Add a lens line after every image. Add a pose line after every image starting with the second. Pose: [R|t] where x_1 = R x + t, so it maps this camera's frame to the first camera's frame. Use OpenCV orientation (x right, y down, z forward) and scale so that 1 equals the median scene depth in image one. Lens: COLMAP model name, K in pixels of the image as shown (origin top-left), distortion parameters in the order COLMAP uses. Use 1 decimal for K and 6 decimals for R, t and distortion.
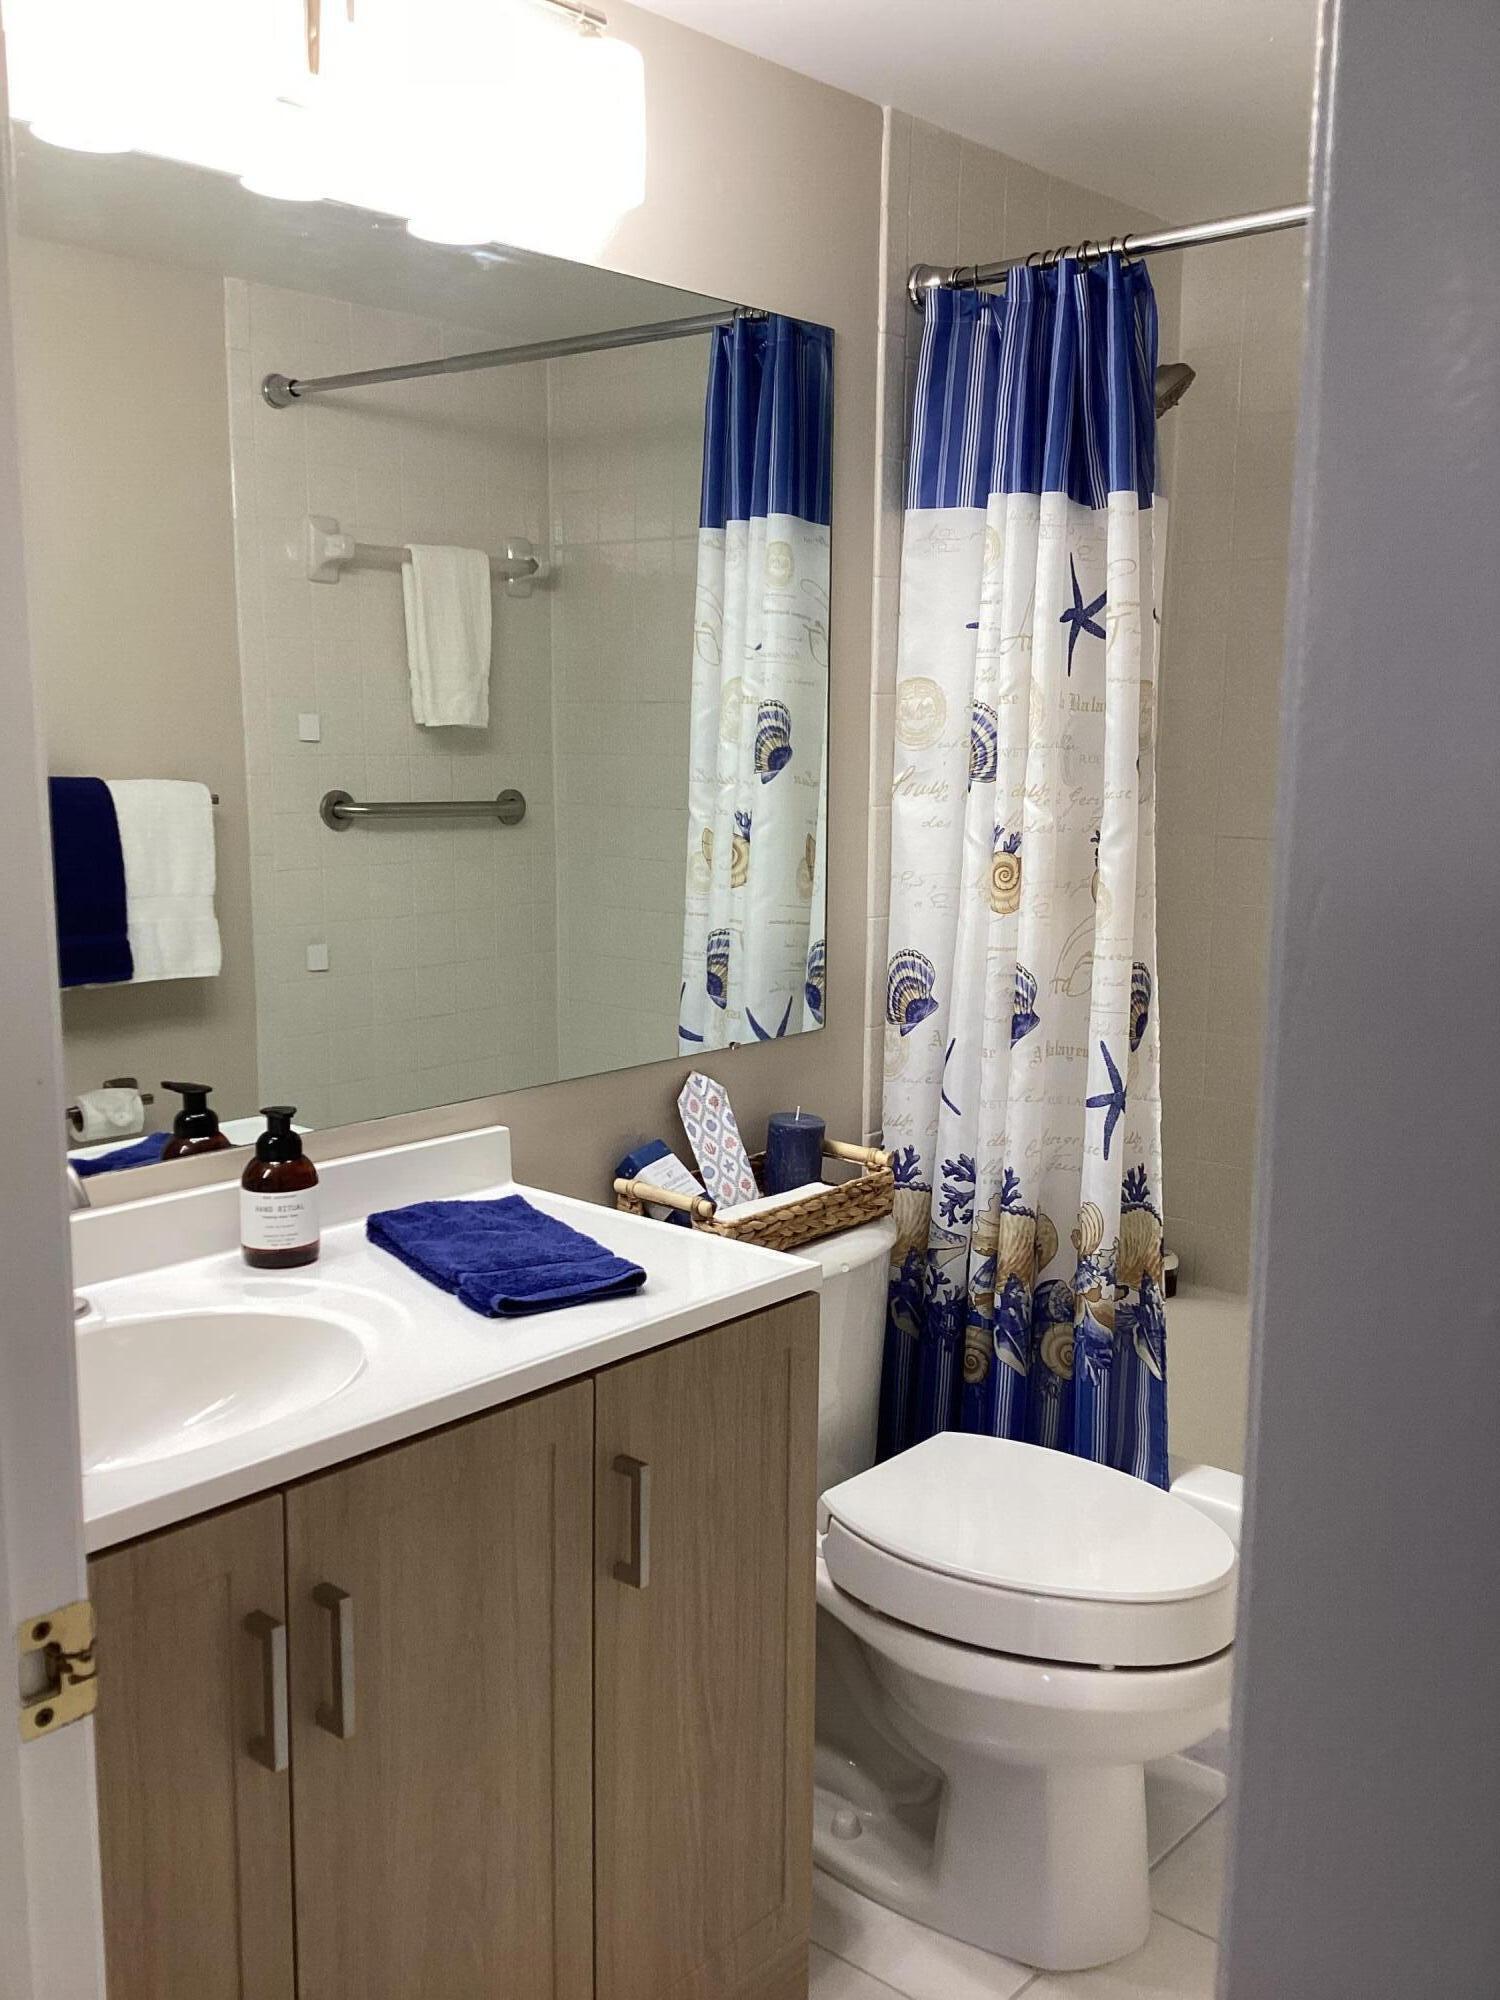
lens RADIAL K [[1797.6, 0, 747.6], [0, 1797.6, 1002.6], [0, 0, 1]] dist [0.129776, -0.243601]
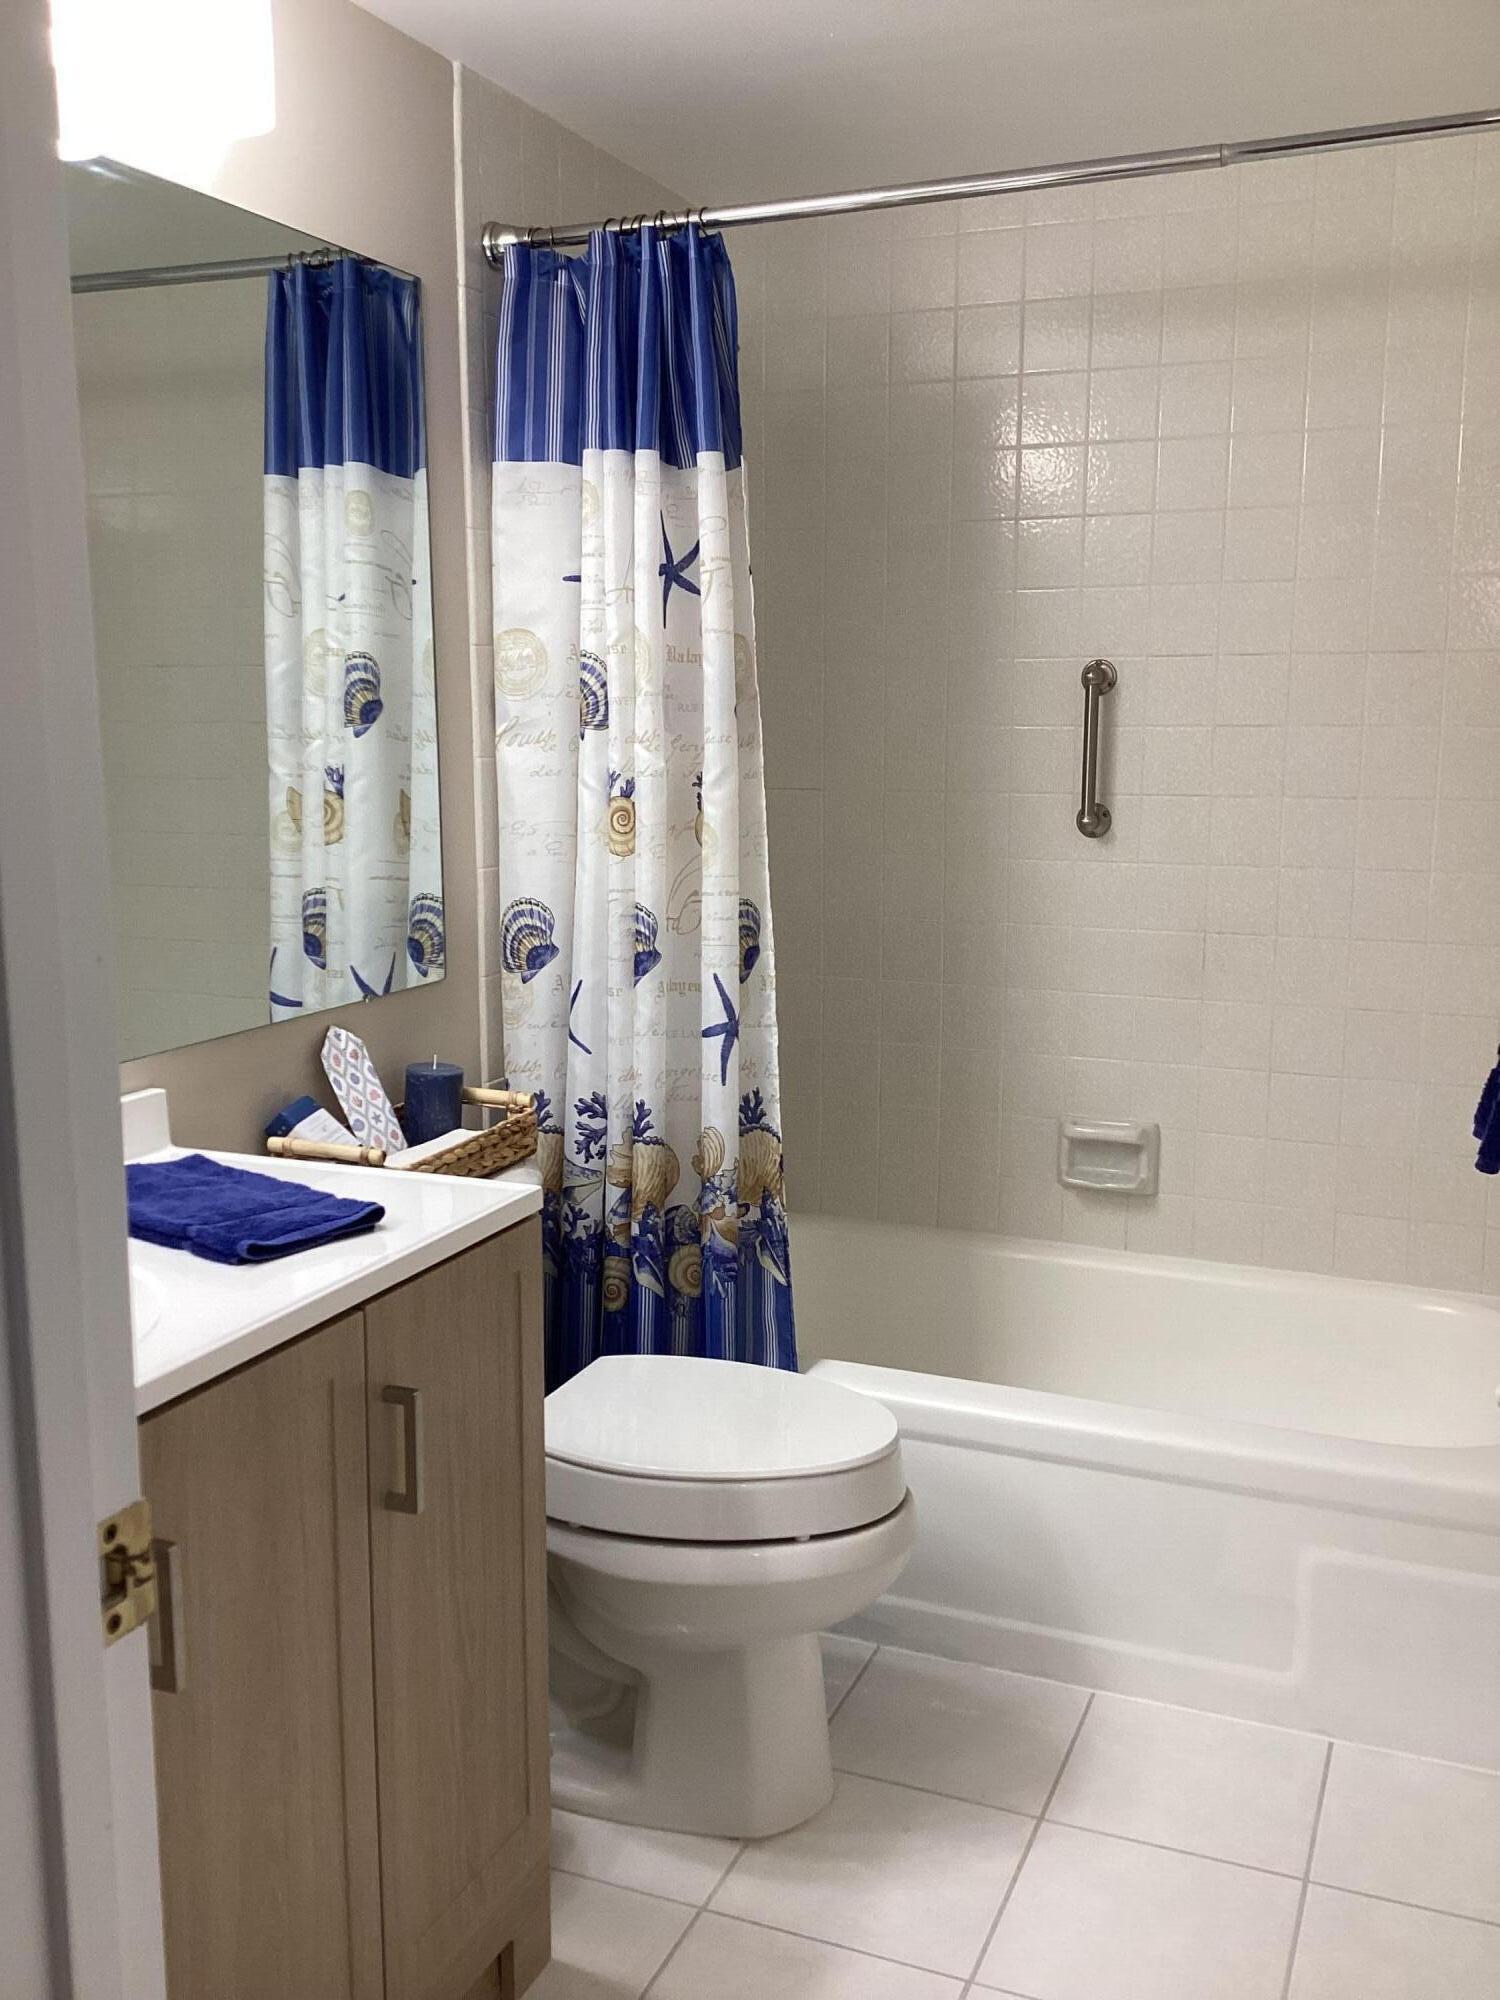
lens RADIAL K [[1797.6, 0, 745.7], [0, 1797.6, 1002.2], [0, 0, 1]] dist [0.129776, -0.243601]
pose [[0.946933, -0.059668, 0.315845, -0.126343], [0.058834, 0.998193, 0.012184, 0.026611], [-0.316001, 0.007045, 0.948733, -0.006537]]
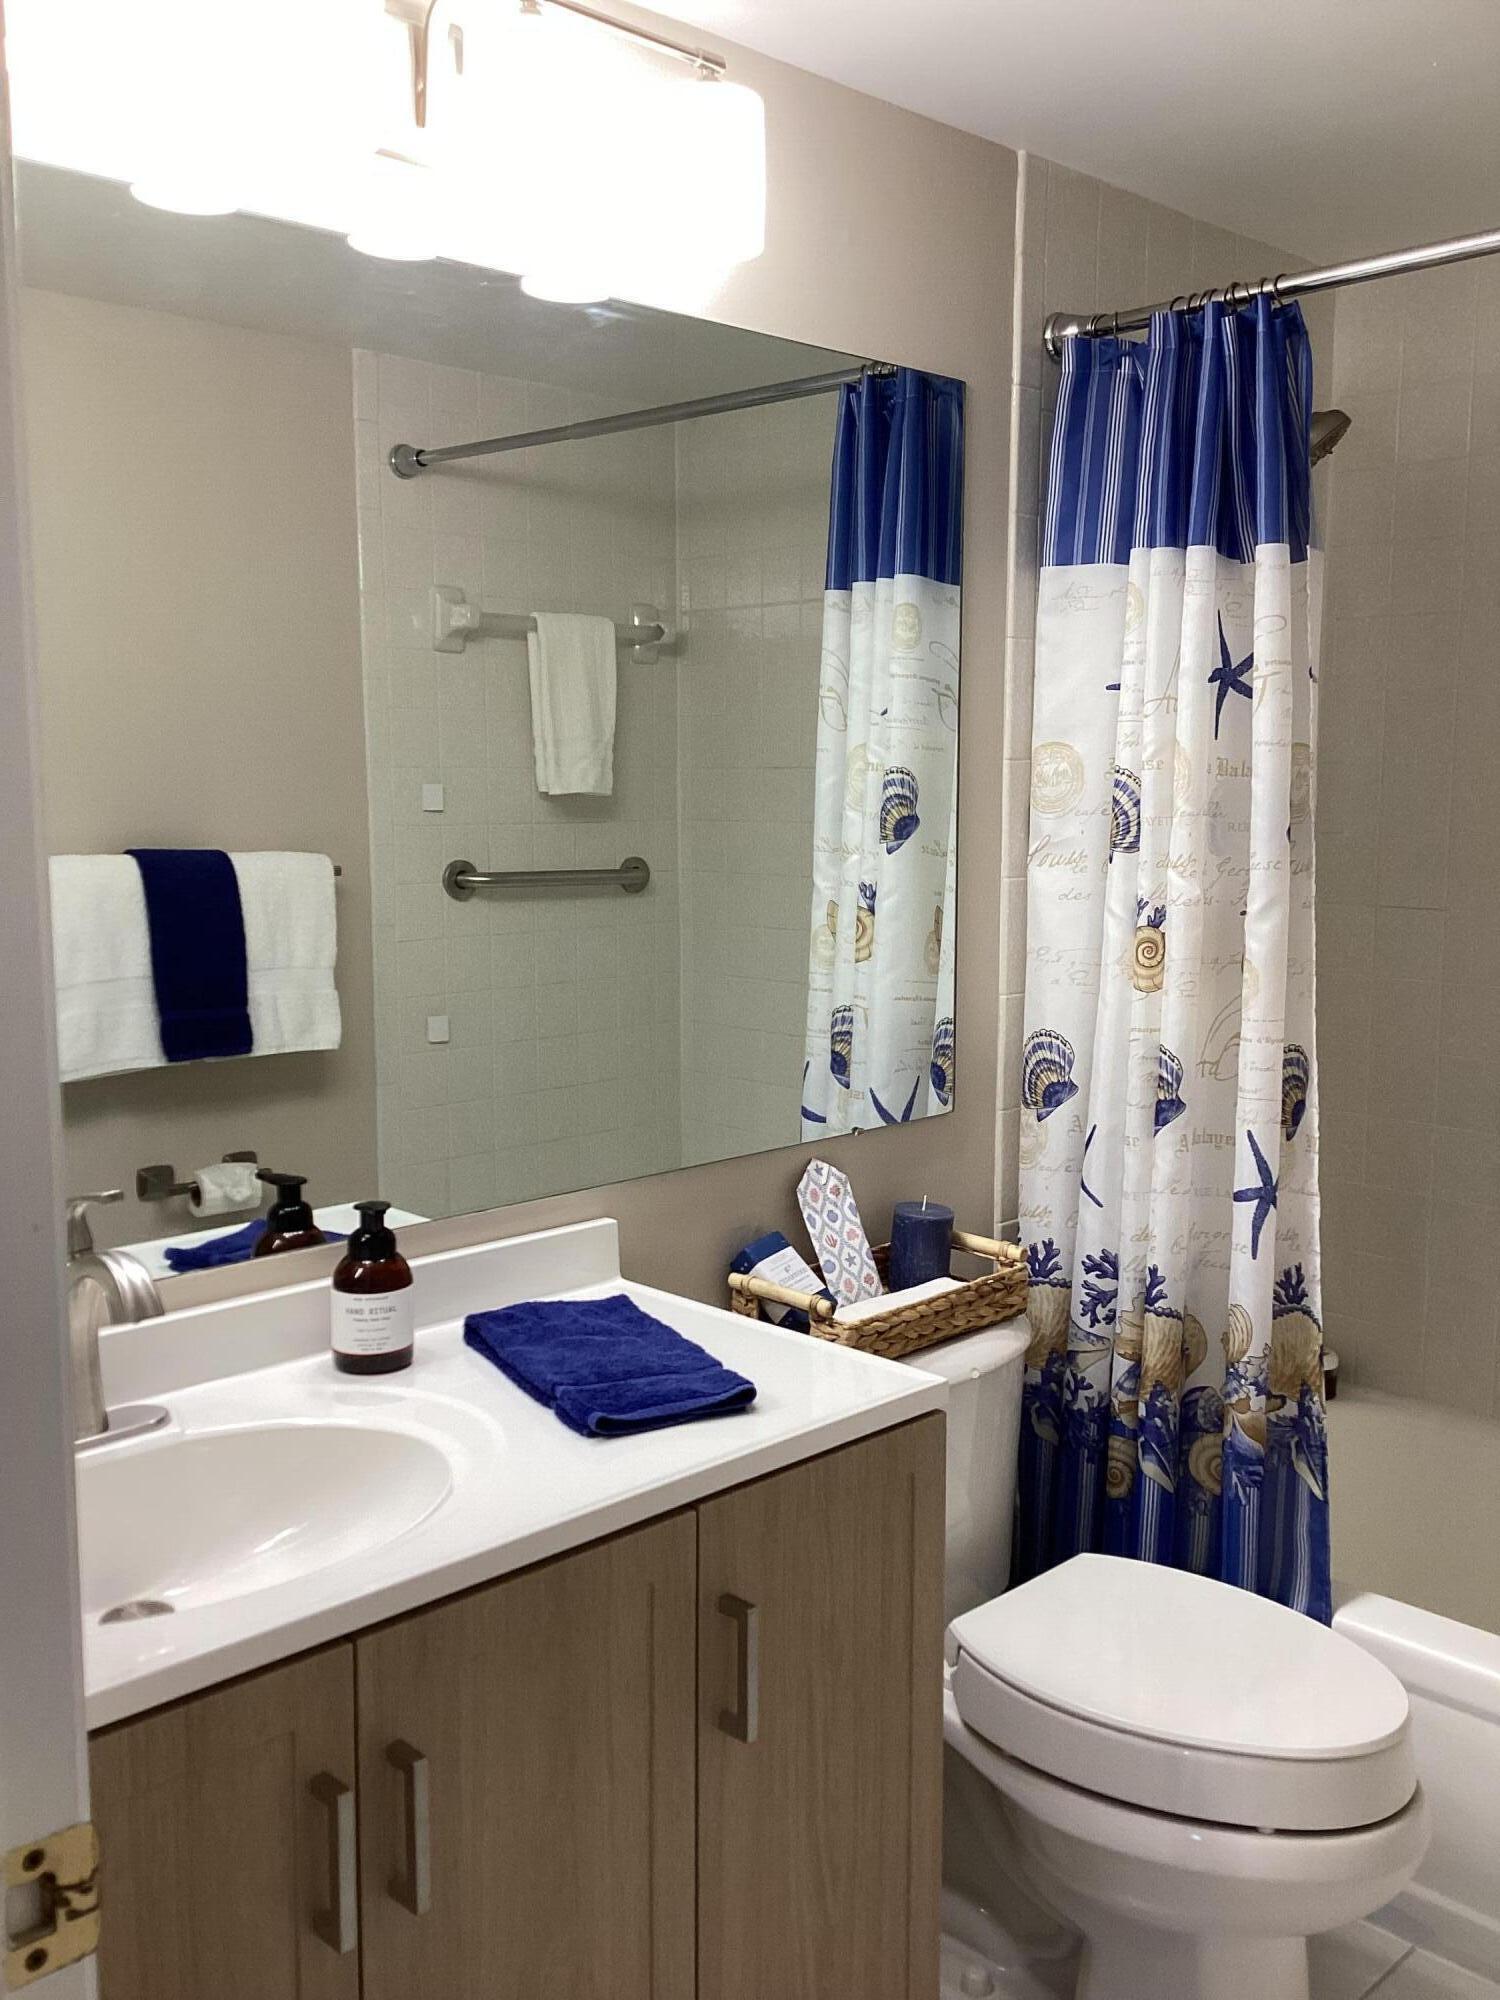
lens RADIAL K [[1797.6, 0, 744.9], [0, 1797.6, 1000.3], [0, 0, 1]] dist [0.129776, -0.243601]
pose [[0.997136, 0.002667, -0.075579, 0.005163], [-0.005240, 0.999413, -0.033863, -0.012571], [0.075444, 0.034162, 0.996565, 0.051005]]
